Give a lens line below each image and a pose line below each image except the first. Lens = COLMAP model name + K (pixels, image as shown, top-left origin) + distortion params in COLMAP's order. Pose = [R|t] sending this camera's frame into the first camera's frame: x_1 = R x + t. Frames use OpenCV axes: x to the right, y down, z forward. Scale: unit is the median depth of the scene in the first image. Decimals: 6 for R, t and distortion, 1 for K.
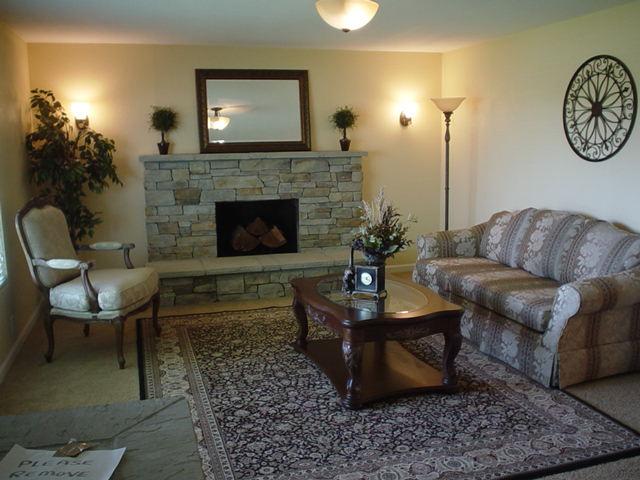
lens RADIAL K [[620.2, 0, 320.0], [0, 620.2, 240.0], [0, 0, 1]] dist [-0.101983, 0.012289]
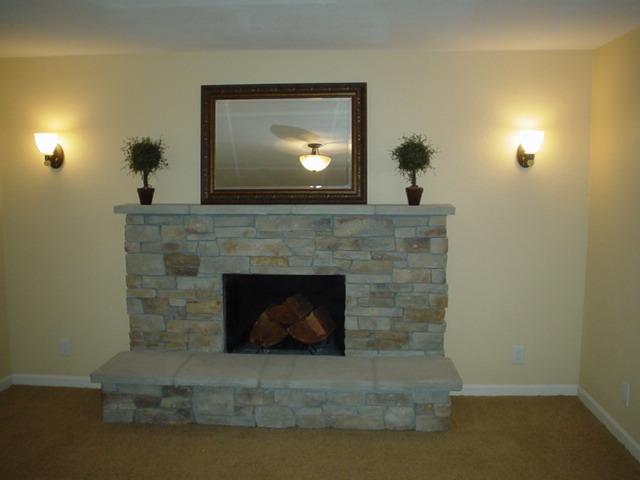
lens RADIAL K [[604.1, 0, 320.0], [0, 604.1, 240.0], [0, 0, 1]] dist [-0.052126, 0.002417]
pose [[0.938732, 0.044785, -0.341725, 0.166764], [-0.066254, 0.996478, -0.051408, -0.071664], [0.338219, 0.070899, 0.938393, 0.394084]]
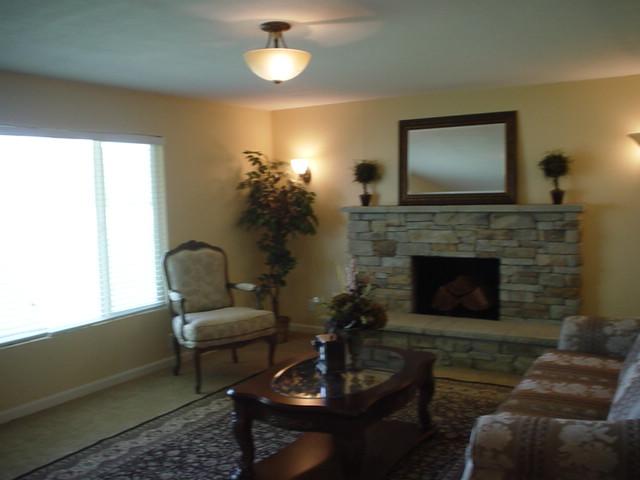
lens RADIAL K [[620.2, 0, 320.0], [0, 620.2, 240.0], [0, 0, 1]] dist [-0.101983, 0.012289]
pose [[0.674736, 0.050010, -0.736362, 0.443927], [-0.101312, 0.994533, -0.025289, -0.046920], [0.731072, 0.091665, 0.676115, 0.241040]]
